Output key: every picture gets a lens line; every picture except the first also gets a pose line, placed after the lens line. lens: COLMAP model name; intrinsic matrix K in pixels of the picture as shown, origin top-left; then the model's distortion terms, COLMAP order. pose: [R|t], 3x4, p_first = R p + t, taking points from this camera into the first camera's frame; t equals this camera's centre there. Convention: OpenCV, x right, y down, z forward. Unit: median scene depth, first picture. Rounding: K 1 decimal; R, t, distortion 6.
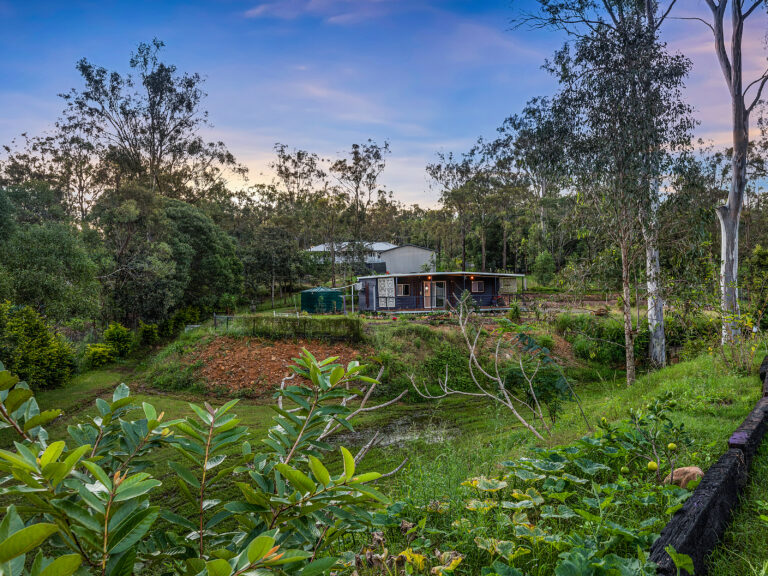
lens RADIAL K [[516.9, 0, 384.0], [0, 516.9, 288.0], [0, 0, 1]] dist [0.000270, -0.000066]
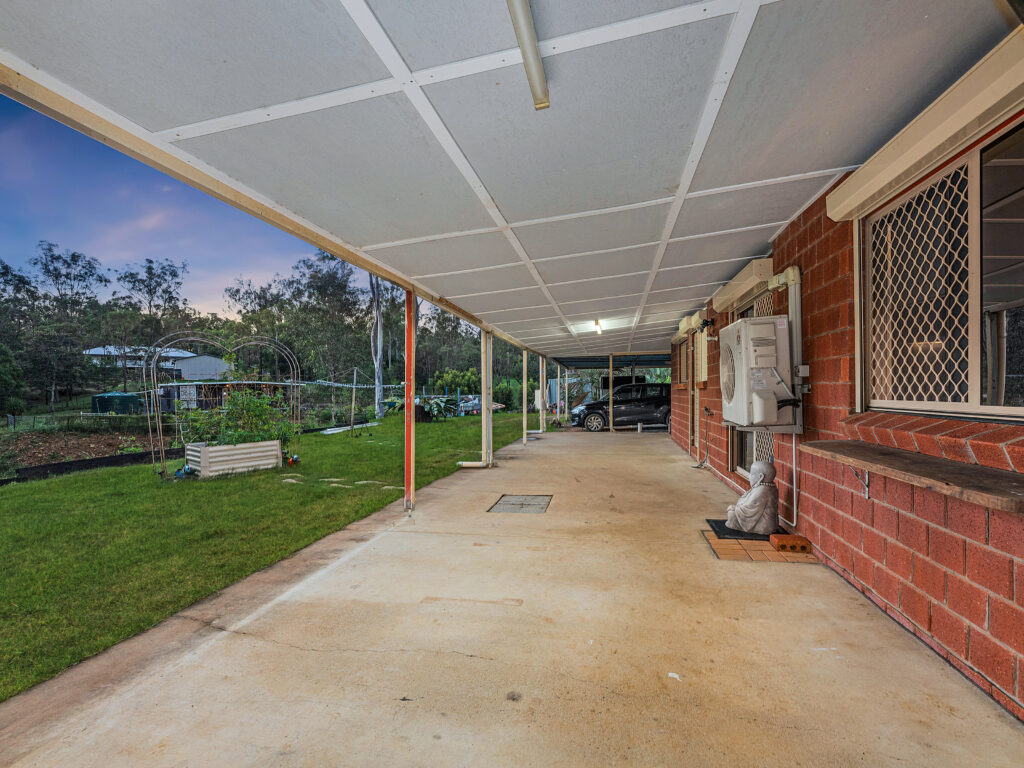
lens RADIAL K [[456.2, 0, 512.0], [0, 456.2, 384.0], [0, 0, 1]] dist [0.000268, 0.005542]
pose [[0.797240, 0.019064, 0.603361, -0.022076], [-0.009697, 0.999777, -0.018776, -0.005486], [-0.603584, 0.009118, 0.797247, -0.224771]]
